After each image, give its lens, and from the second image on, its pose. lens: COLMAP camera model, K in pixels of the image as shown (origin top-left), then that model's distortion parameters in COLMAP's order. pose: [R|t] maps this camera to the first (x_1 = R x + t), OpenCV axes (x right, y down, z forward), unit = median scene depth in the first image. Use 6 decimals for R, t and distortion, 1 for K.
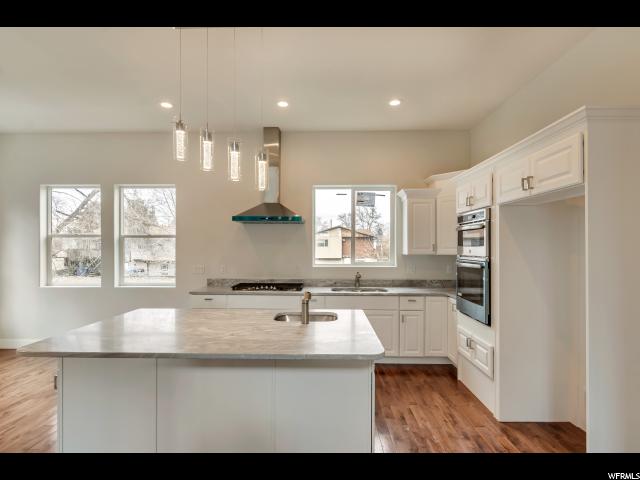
lens RADIAL K [[325.6, 0, 319.3], [0, 325.6, 242.6], [0, 0, 1]] dist [-0.003904, -0.000102]
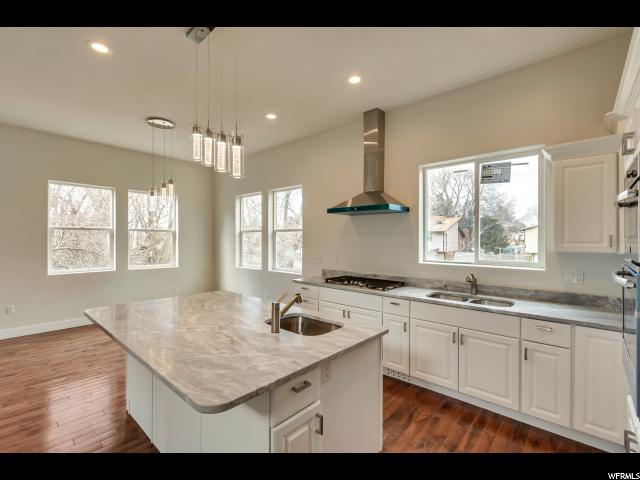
lens RADIAL K [[294.4, 0, 314.1], [0, 294.4, 235.7], [0, 0, 1]] dist [0.009037, -0.002767]
pose [[0.747664, -0.007297, -0.664038, 0.284523], [0.014383, 0.999883, 0.005207, -0.004434], [0.663922, -0.013444, 0.747681, 0.257400]]
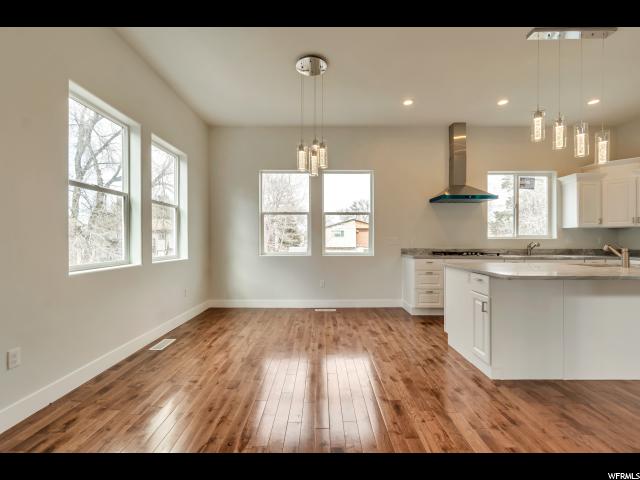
lens RADIAL K [[294.4, 0, 319.6], [0, 294.4, 239.0], [0, 0, 1]] dist [0.009037, -0.002767]
pose [[0.999497, -0.000401, 0.031724, -0.686354], [0.000032, 0.999932, 0.011621, 0.063758], [-0.031726, -0.011614, 0.999429, -0.077875]]
